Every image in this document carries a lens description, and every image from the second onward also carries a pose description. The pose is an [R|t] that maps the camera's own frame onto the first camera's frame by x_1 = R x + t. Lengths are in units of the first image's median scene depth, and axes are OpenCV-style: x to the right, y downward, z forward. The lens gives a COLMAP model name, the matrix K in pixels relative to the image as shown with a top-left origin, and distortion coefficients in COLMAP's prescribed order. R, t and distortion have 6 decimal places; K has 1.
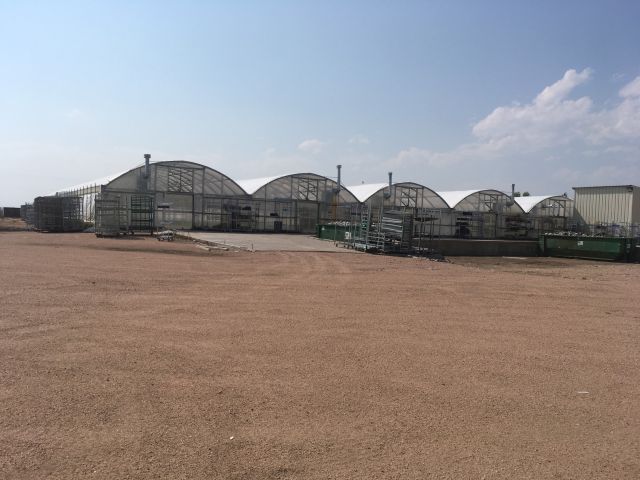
lens RADIAL K [[532.4, 0, 319.0], [0, 532.4, 240.6], [0, 0, 1]] dist [0.011515, 0.013648]
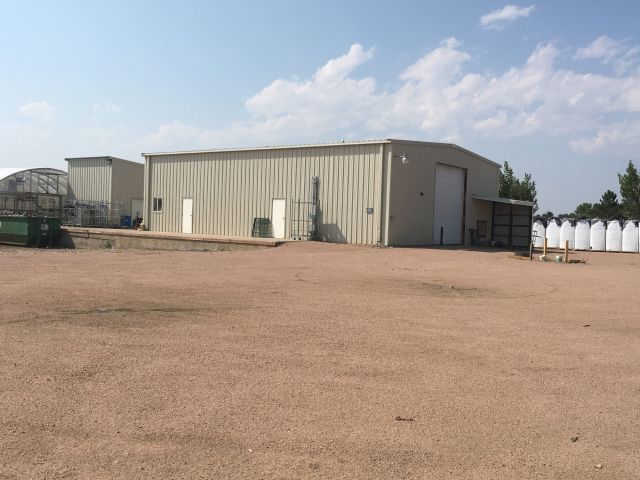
lens RADIAL K [[664.6, 0, 319.4], [0, 664.6, 242.3], [0, 0, 1]] dist [0.044391, 0.000000]
pose [[0.928513, -0.006667, 0.371239, 0.452001], [0.004779, 0.999971, 0.006007, 0.022390], [-0.371268, -0.003804, 0.928518, -0.071029]]
